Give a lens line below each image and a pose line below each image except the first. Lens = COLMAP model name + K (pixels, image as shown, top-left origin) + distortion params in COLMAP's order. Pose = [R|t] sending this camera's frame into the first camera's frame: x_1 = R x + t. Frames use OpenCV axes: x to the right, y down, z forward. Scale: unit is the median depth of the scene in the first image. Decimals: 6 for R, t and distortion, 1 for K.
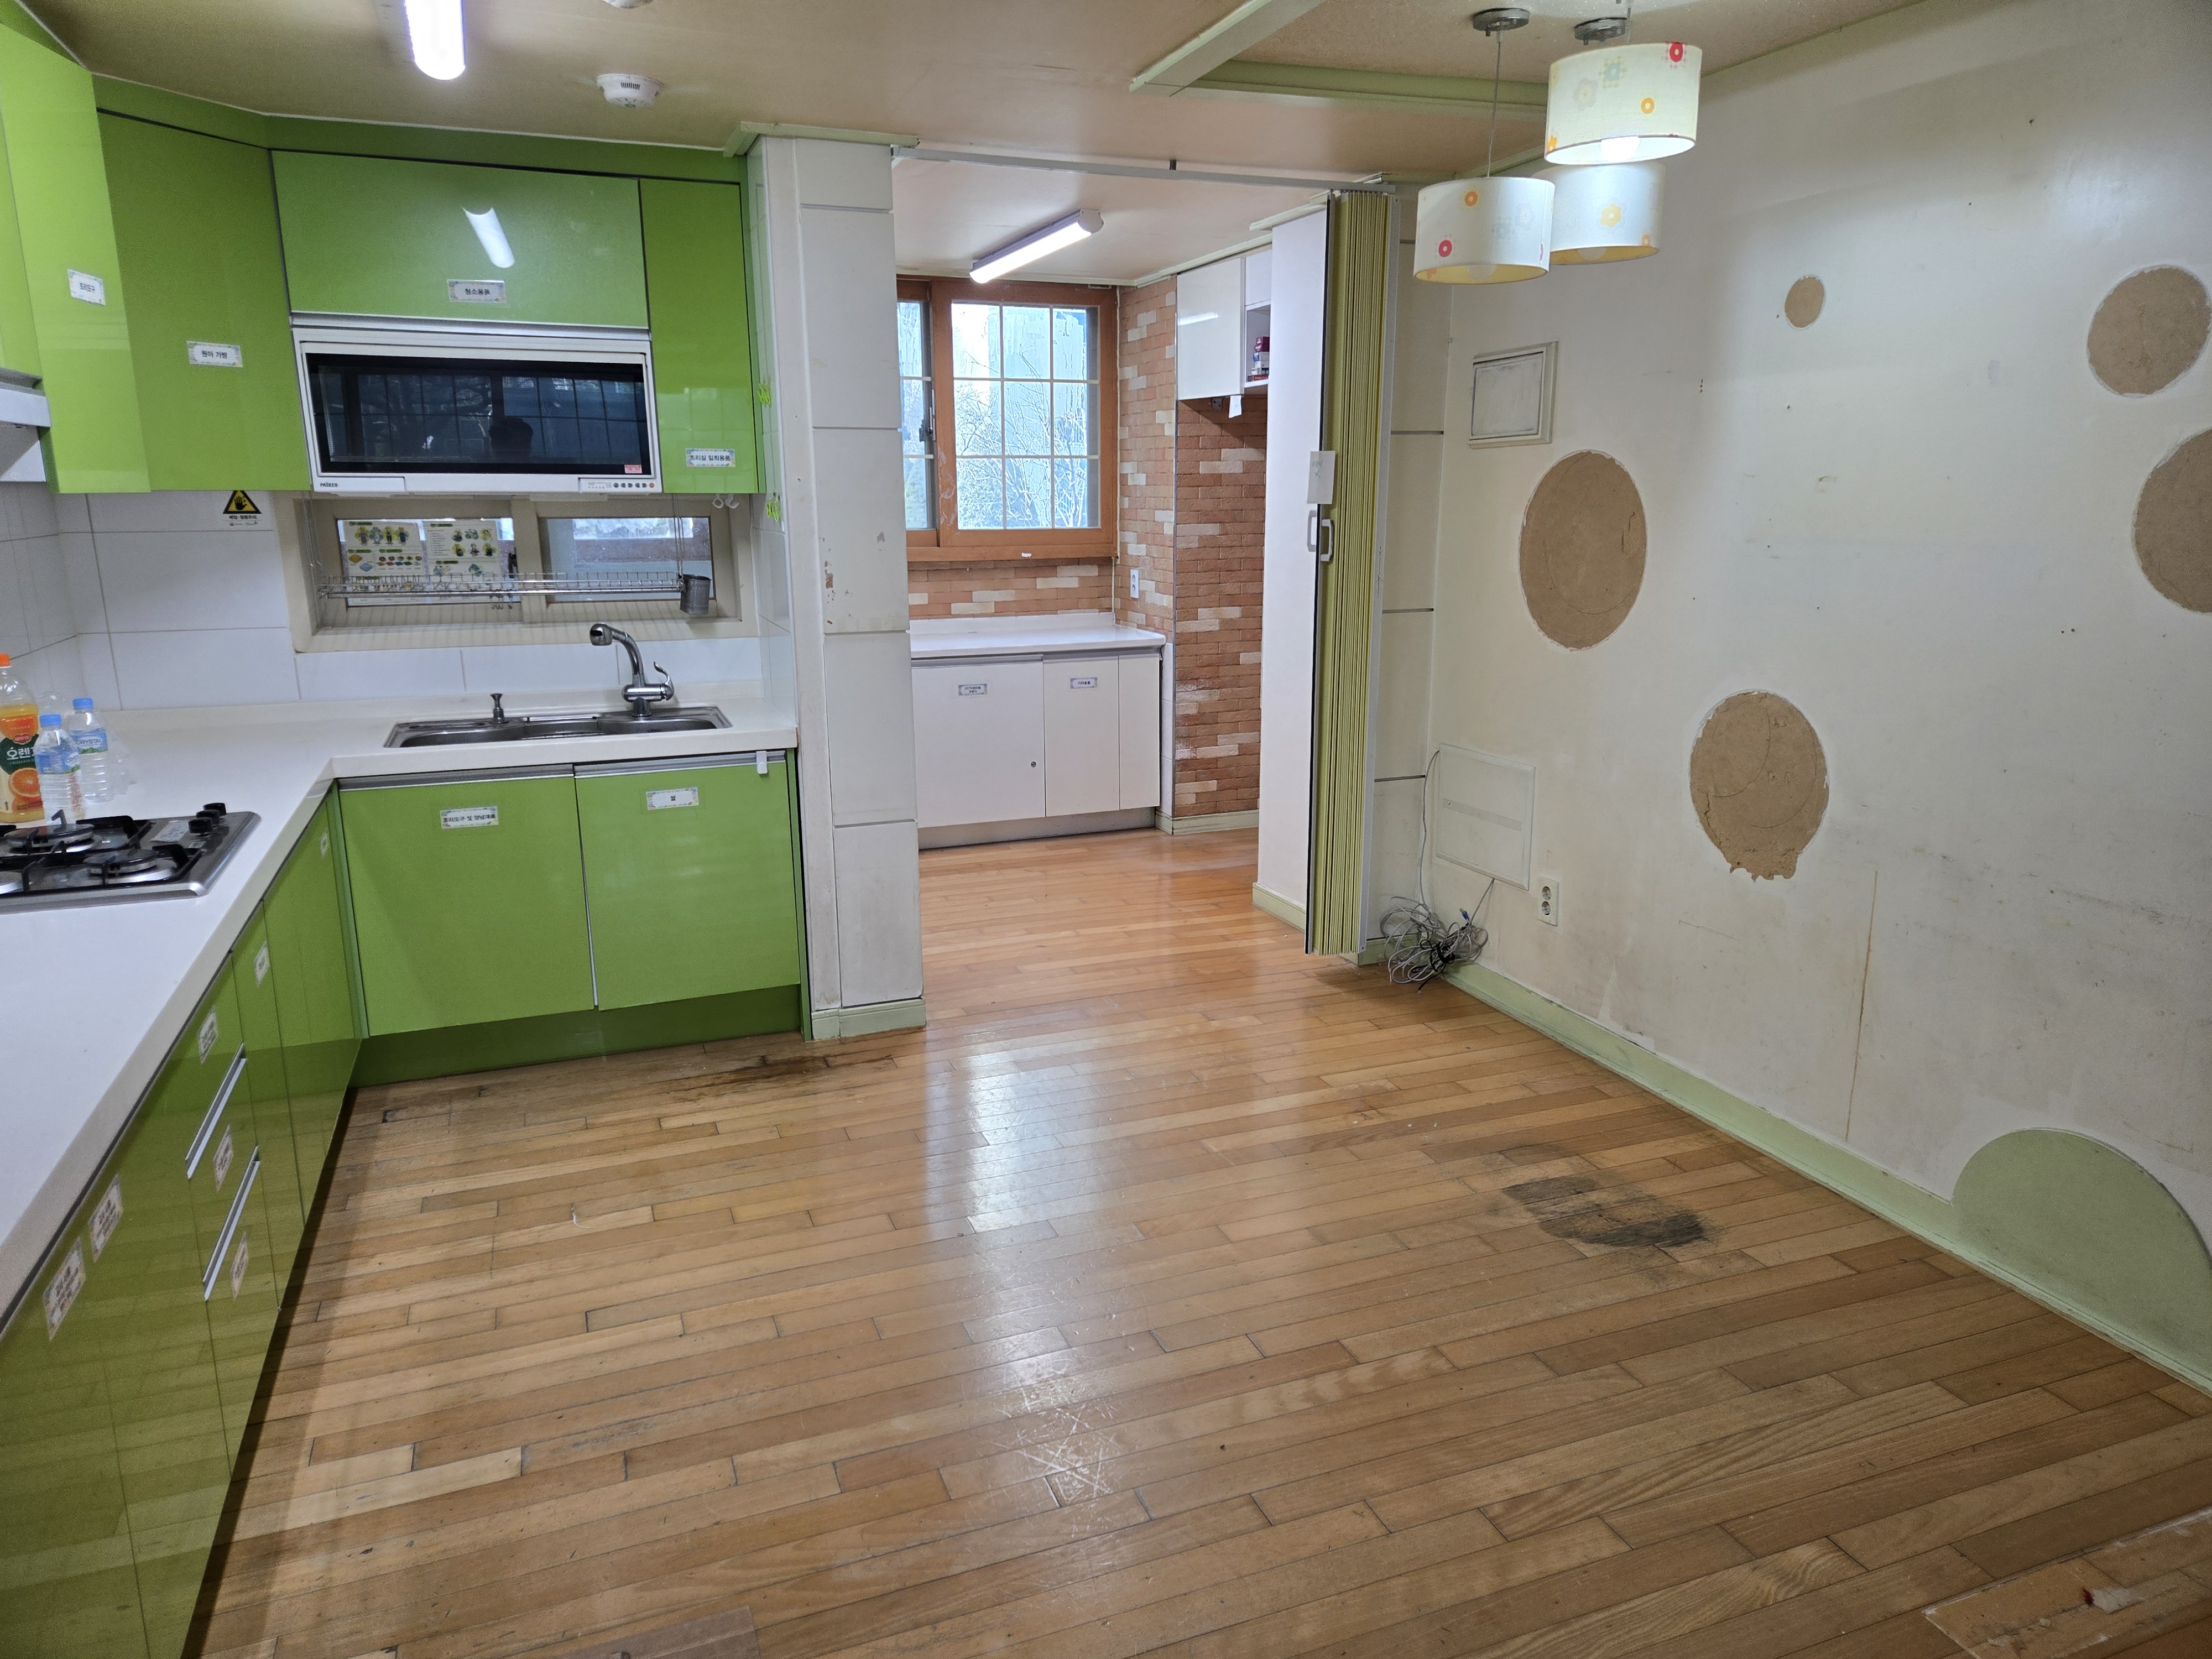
lens RADIAL K [[1483.6, 0, 1100.7], [0, 1483.6, 829.4], [0, 0, 1]] dist [0.070759, -0.050301]
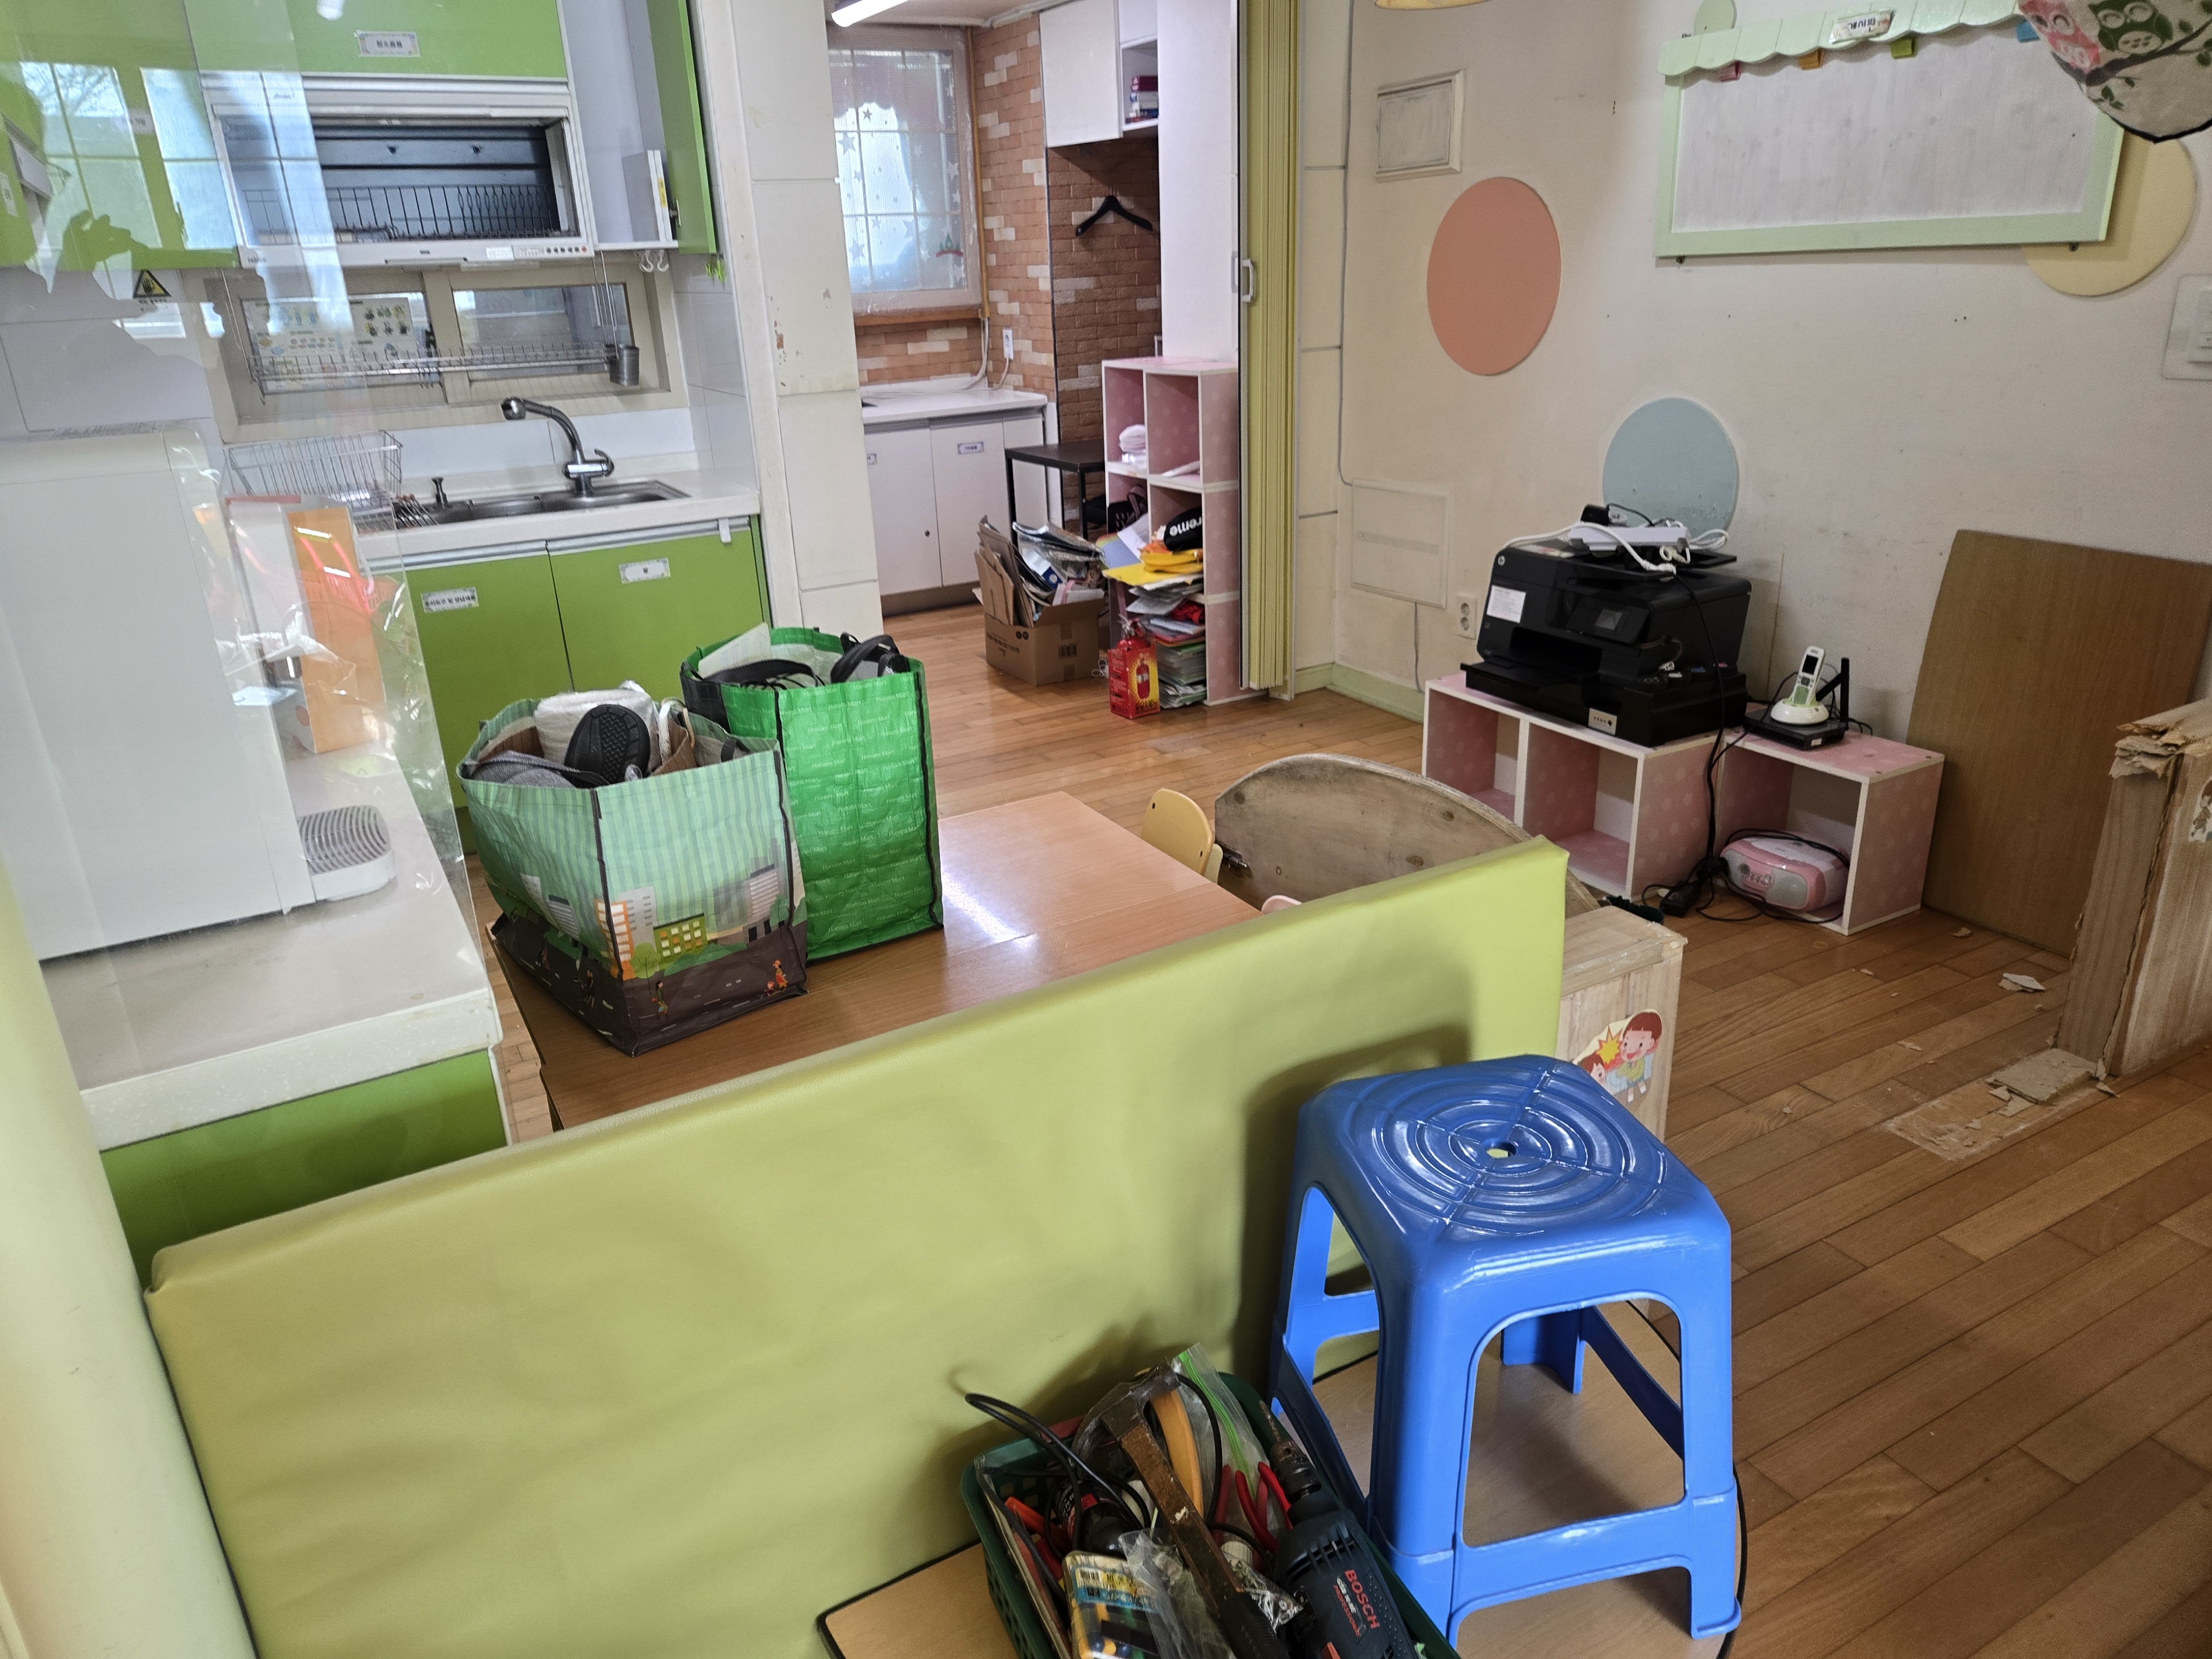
lens RADIAL K [[1483.6, 0, 1099.7], [0, 1483.6, 796.9], [0, 0, 1]] dist [0.070759, -0.050301]
pose [[0.990001, -0.084081, 0.113261, -0.098320], [0.069467, 0.989426, 0.127318, 0.020991], [-0.122769, -0.118177, 0.985374, -0.051359]]
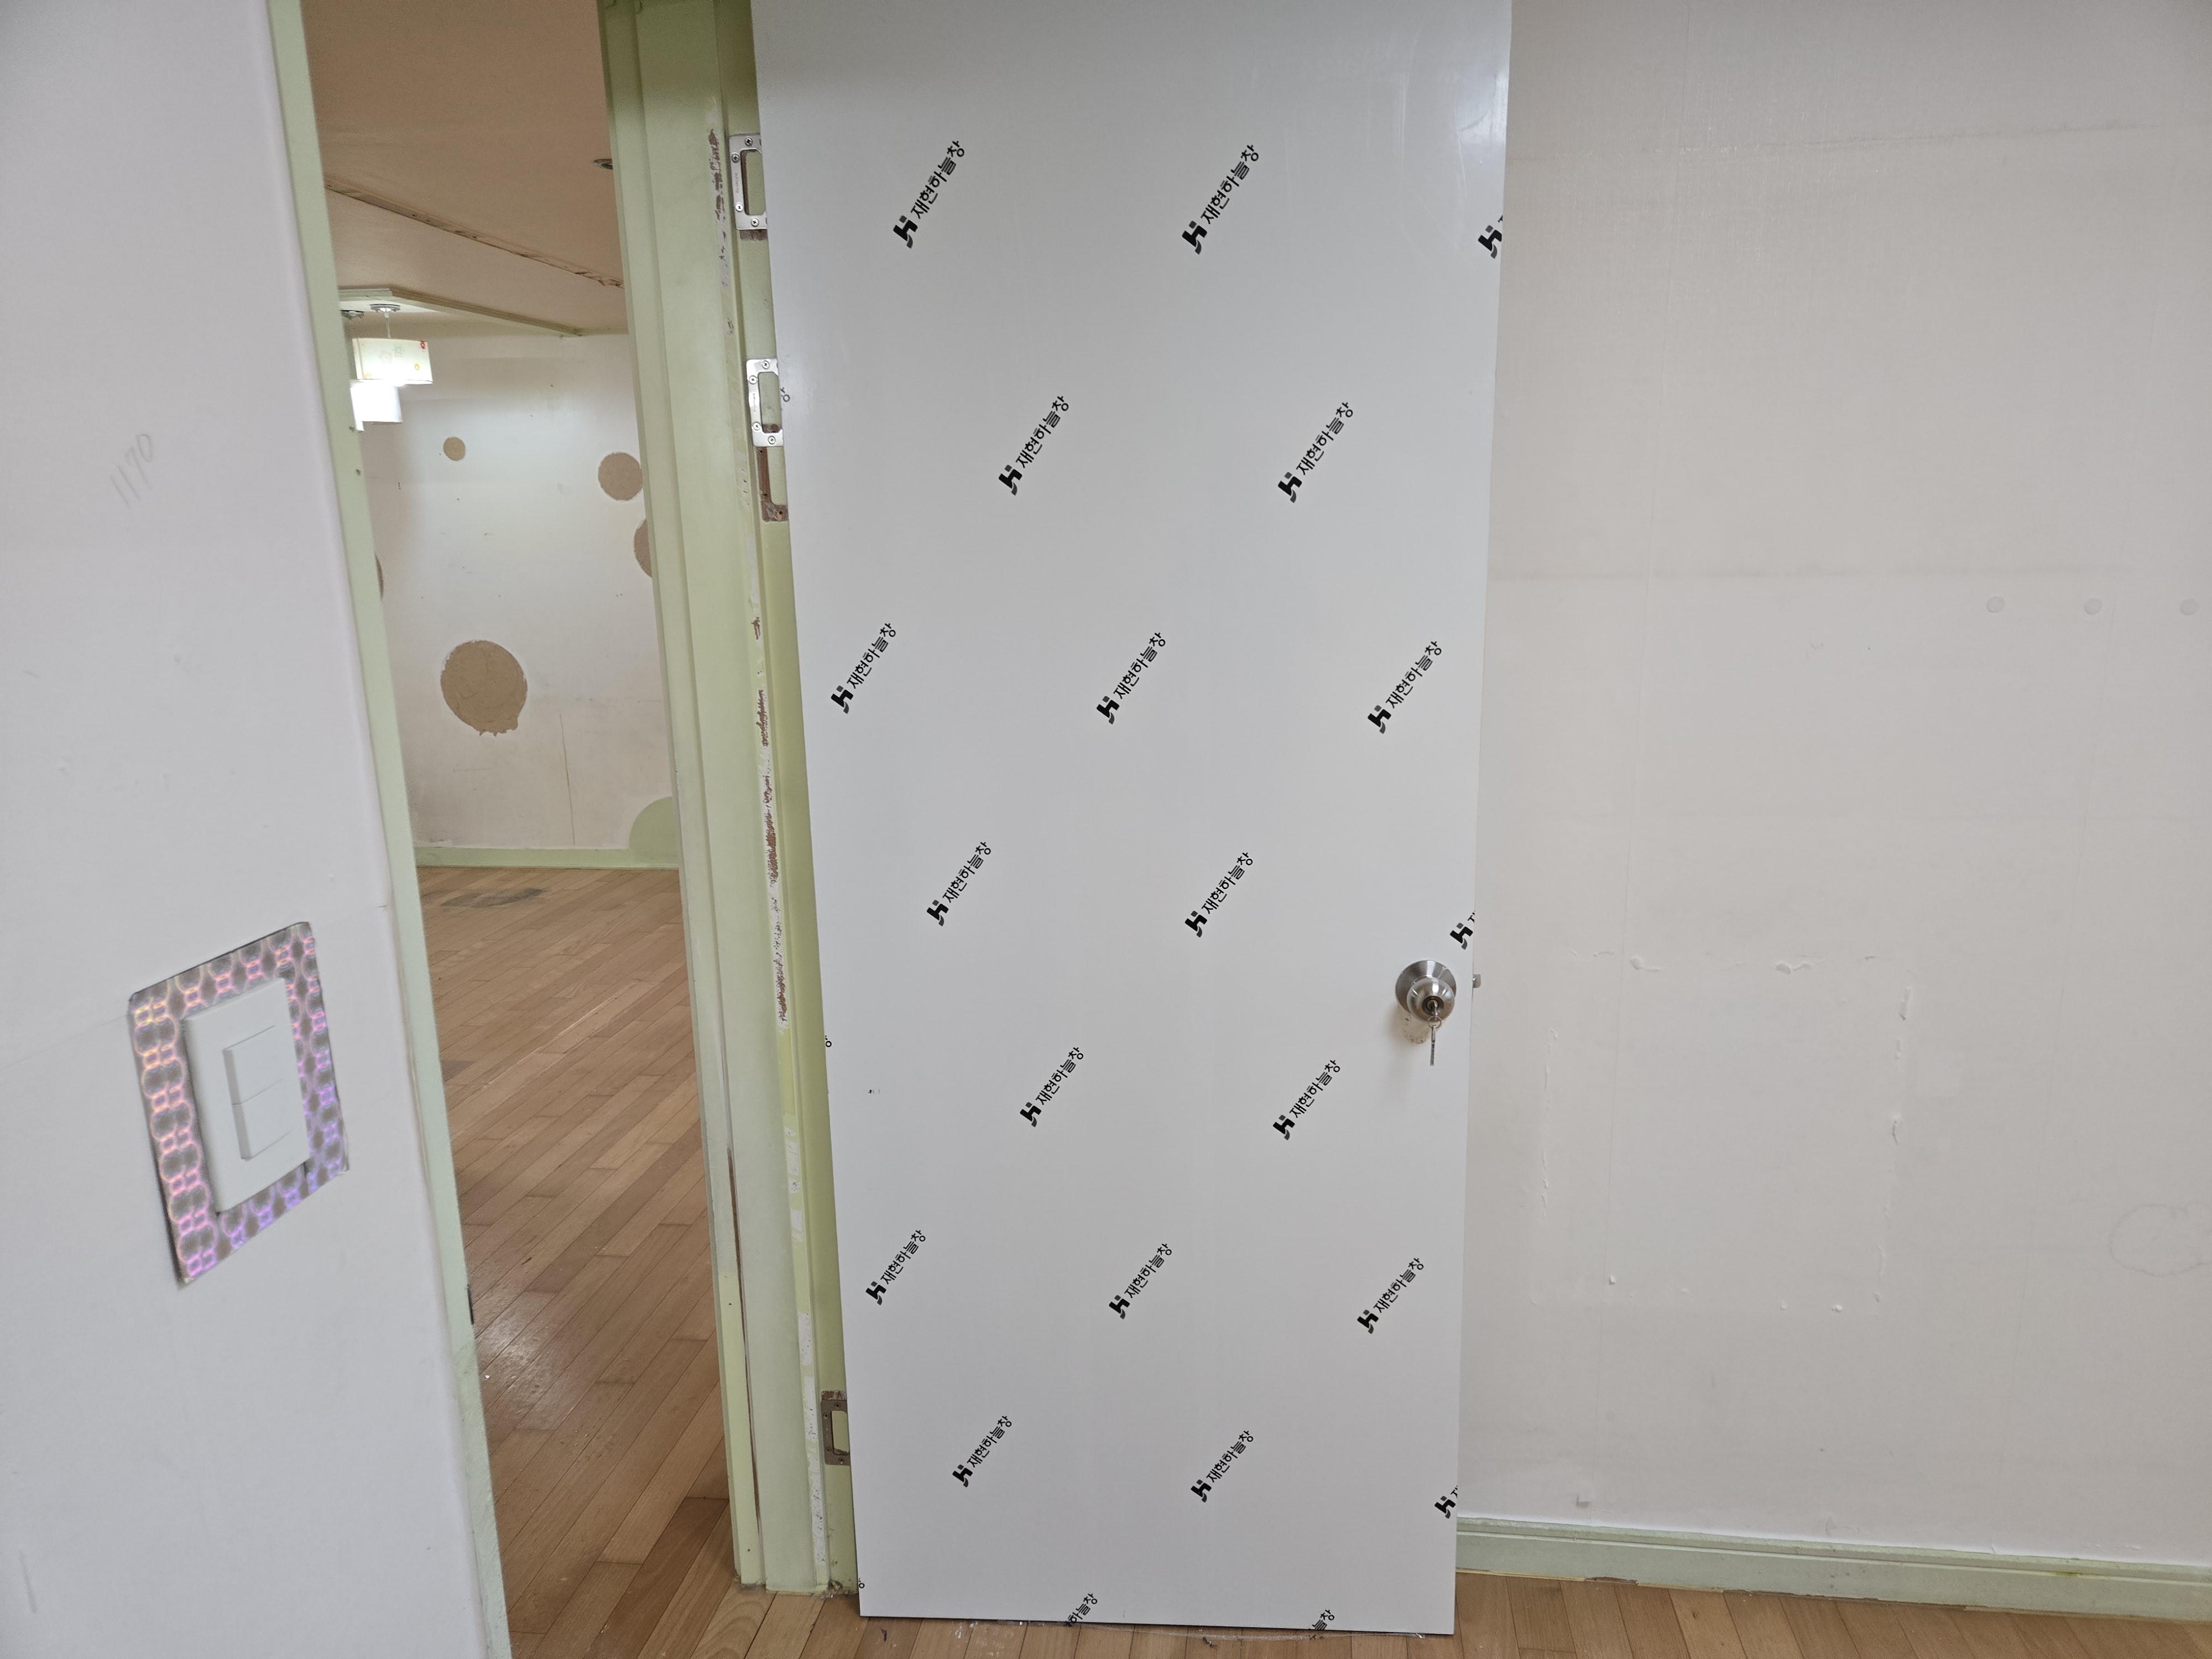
lens RADIAL K [[1483.6, 0, 1105.2], [0, 1483.6, 837.2], [0, 0, 1]] dist [0.070759, -0.050301]
pose [[0.479849, -0.192244, 0.856030, -0.712147], [0.219018, 0.971055, 0.095305, 0.120337], [-0.849574, 0.141754, 0.508064, -0.530802]]
